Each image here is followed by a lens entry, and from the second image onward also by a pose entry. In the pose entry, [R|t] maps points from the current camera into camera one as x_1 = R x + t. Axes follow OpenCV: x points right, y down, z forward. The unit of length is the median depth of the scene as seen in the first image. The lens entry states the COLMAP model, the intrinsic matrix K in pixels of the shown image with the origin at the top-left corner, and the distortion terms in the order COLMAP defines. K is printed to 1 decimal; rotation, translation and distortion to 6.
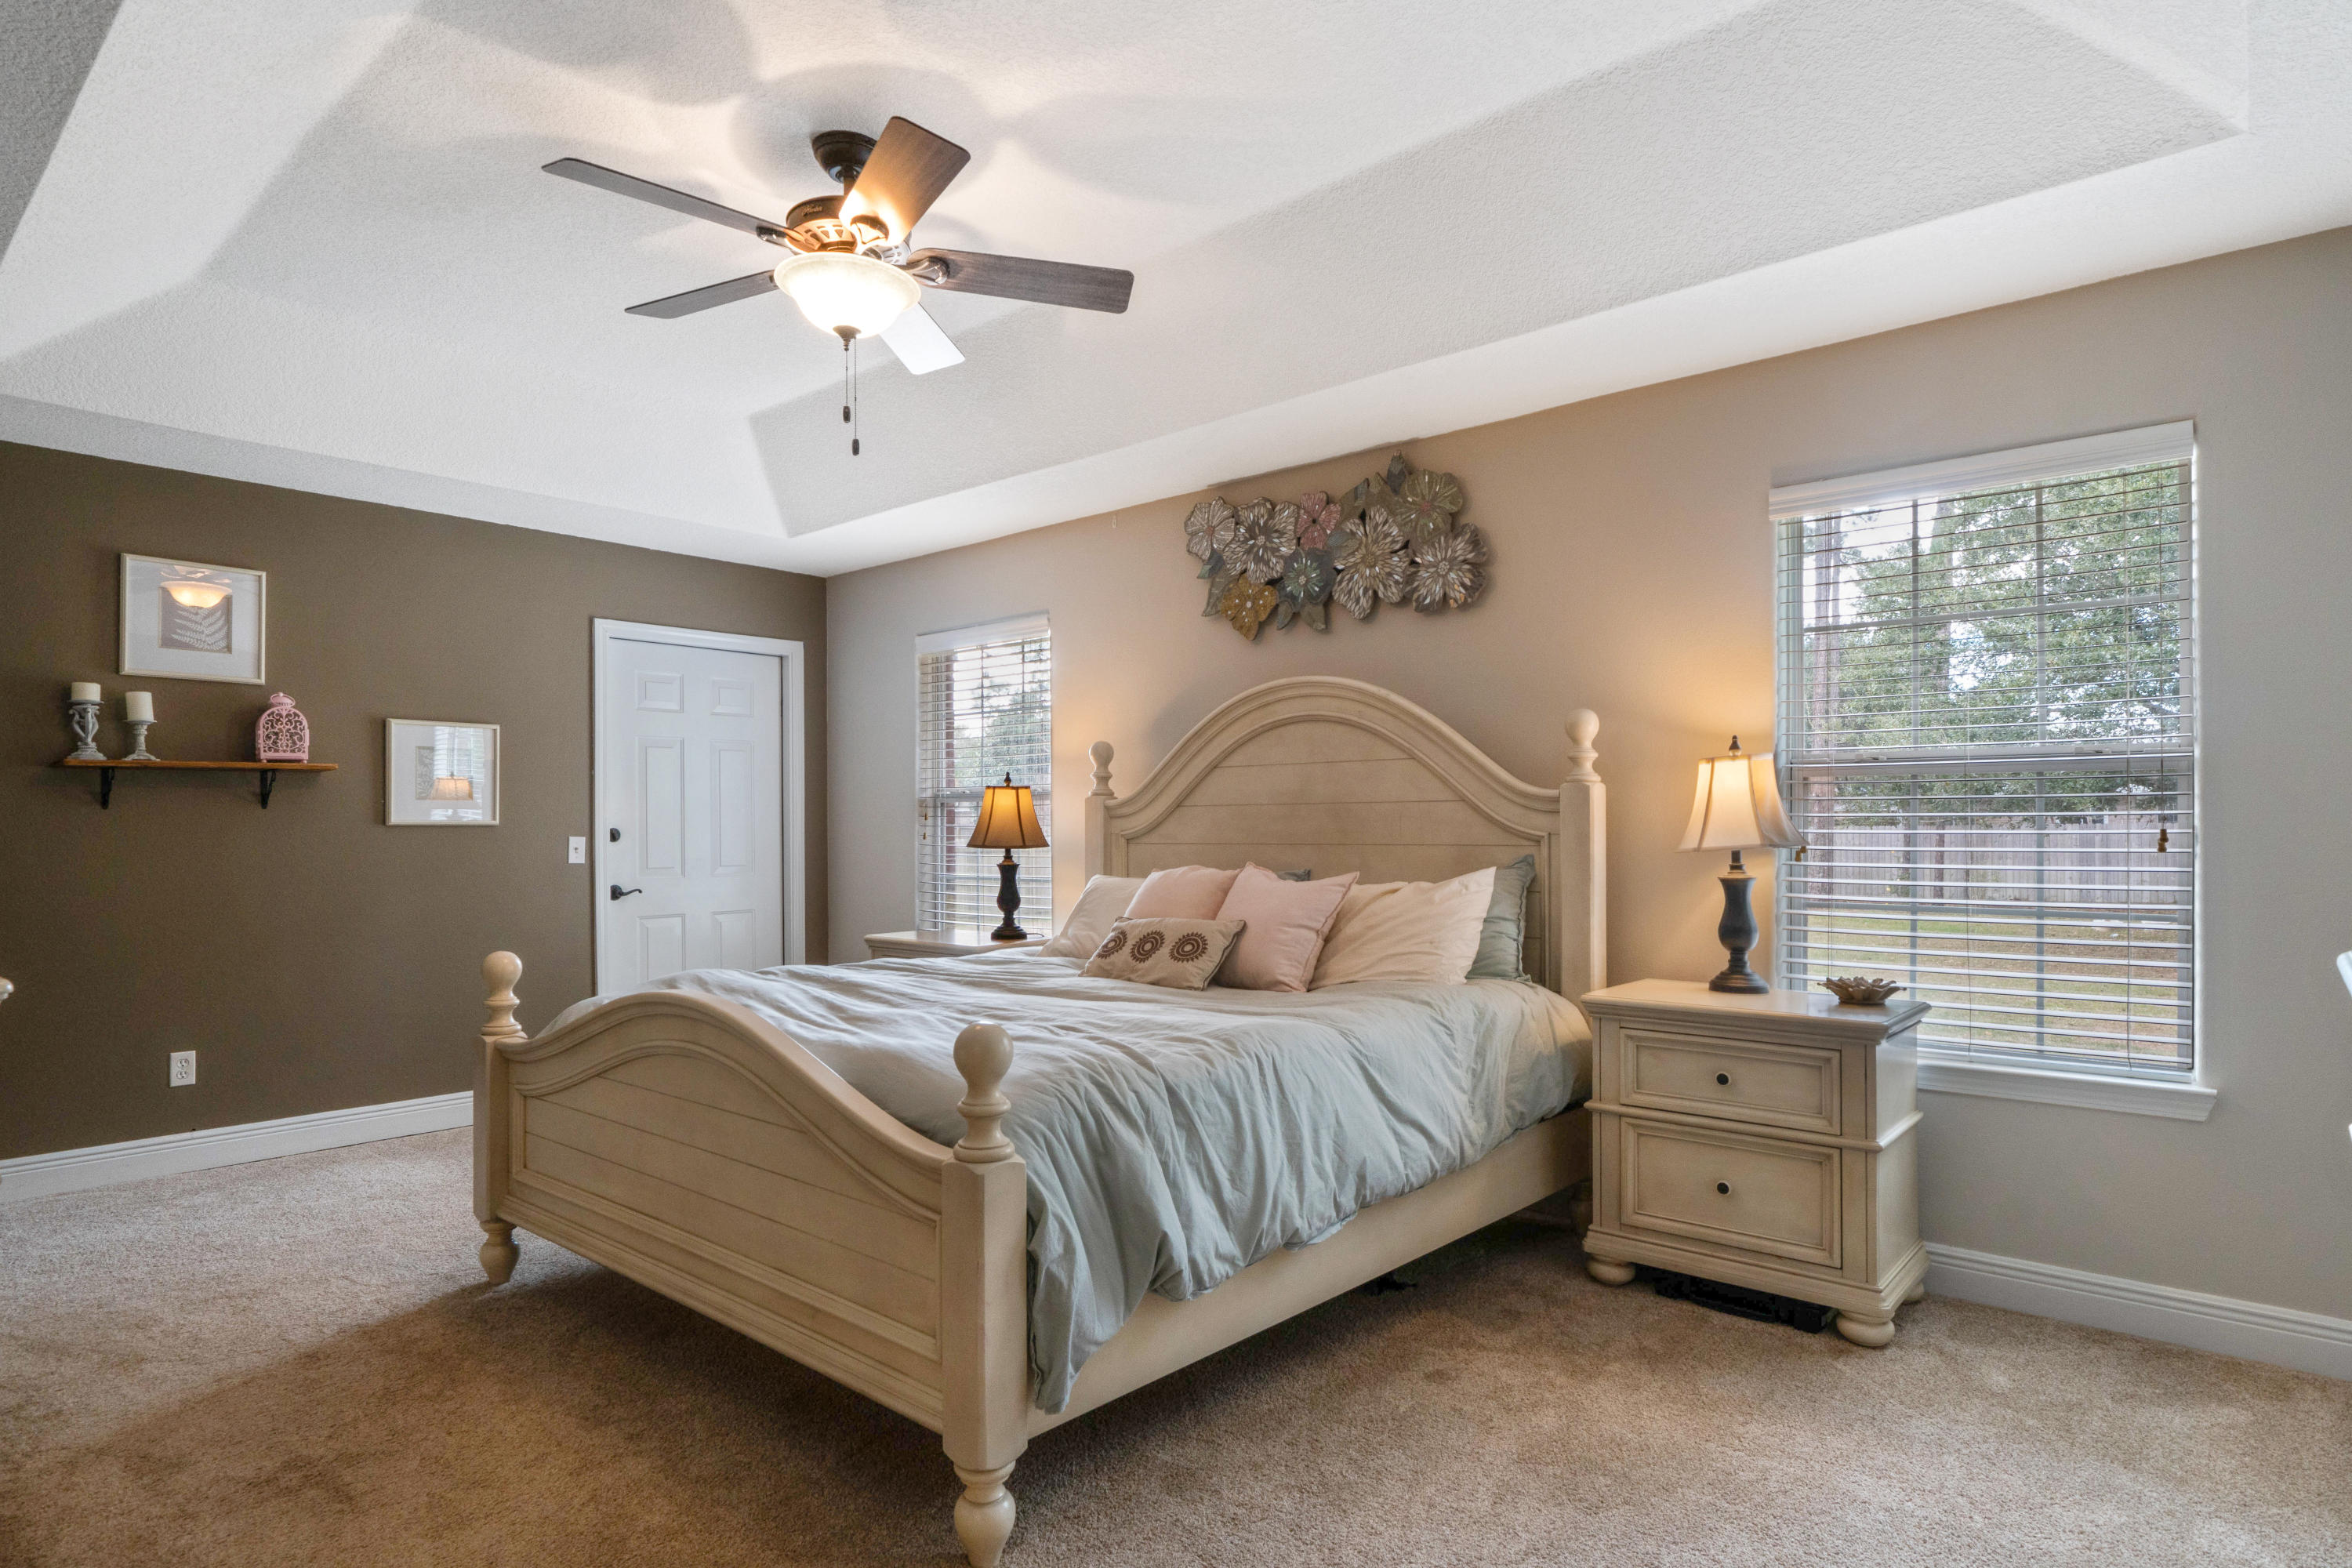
lens RADIAL K [[1271.4, 0, 1170.3], [0, 1271.4, 791.9], [0, 0, 1]] dist [-0.006494, -0.000040]
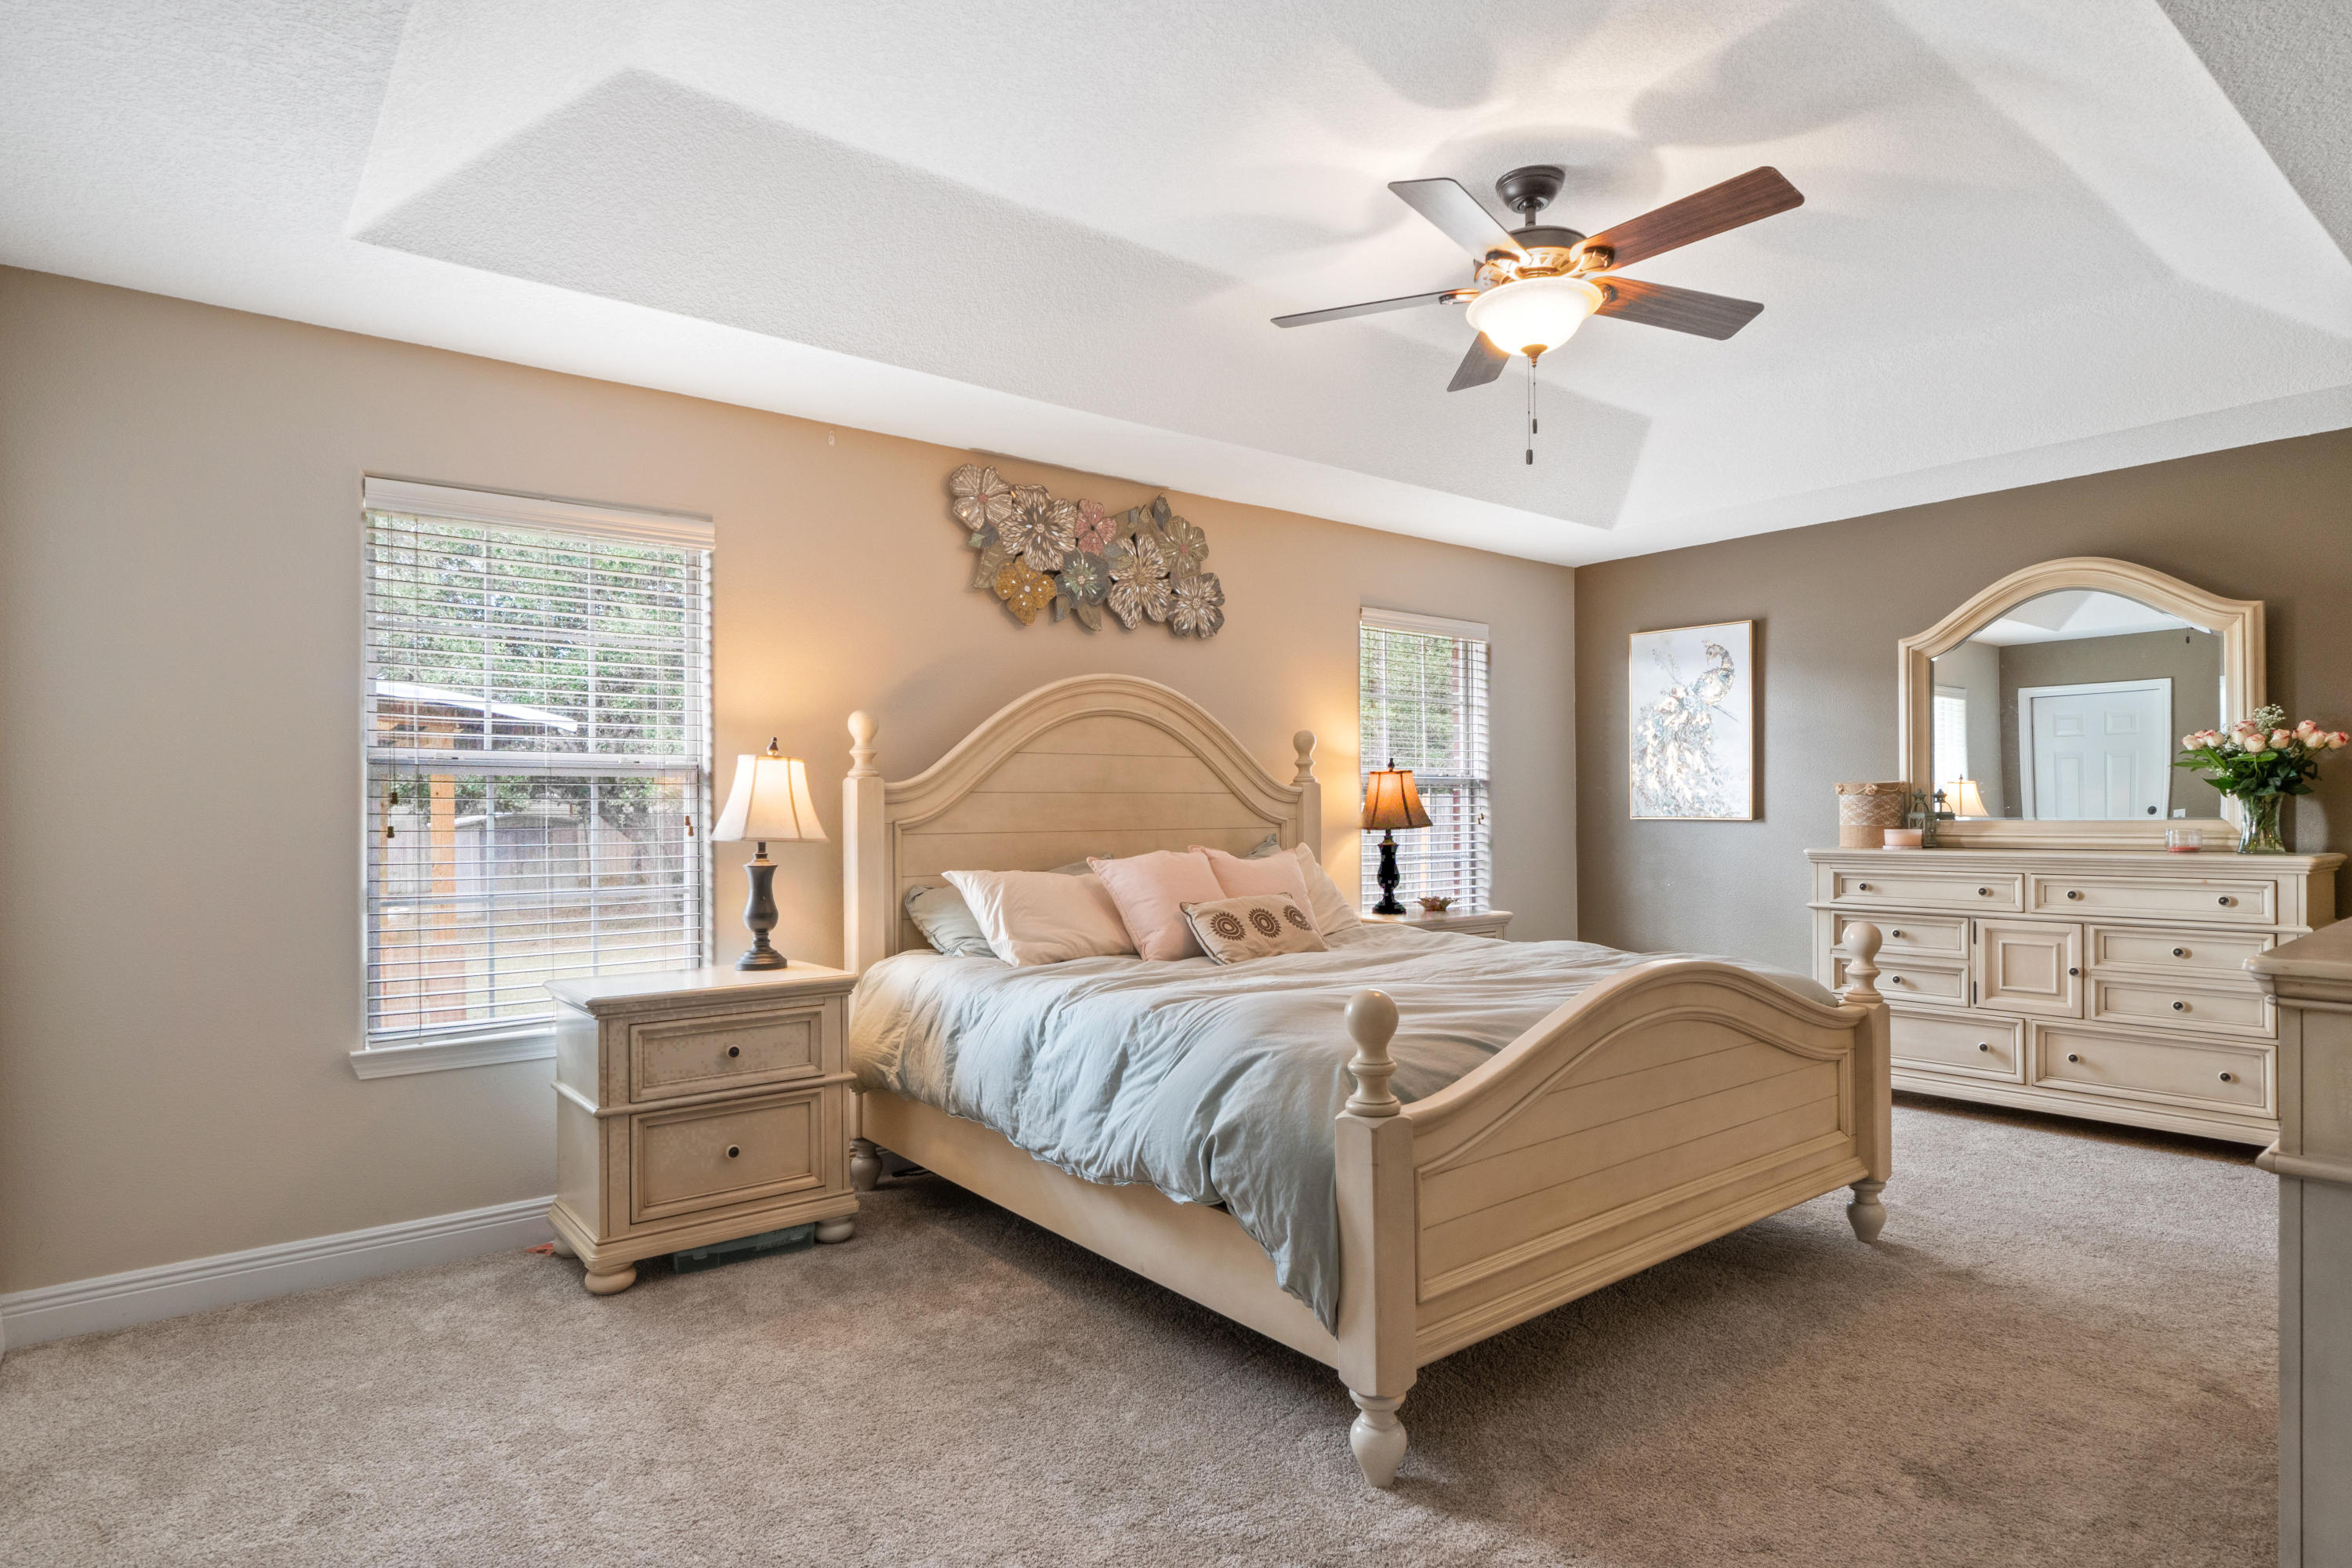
lens RADIAL K [[1271.4, 0, 1155.0], [0, 1271.4, 802.4], [0, 0, 1]] dist [-0.006494, -0.000040]
pose [[0.190855, 0.012442, 0.981539, -0.948103], [-0.018810, 0.999782, -0.009016, 0.026985], [-0.981438, -0.016742, 0.191047, 0.761075]]
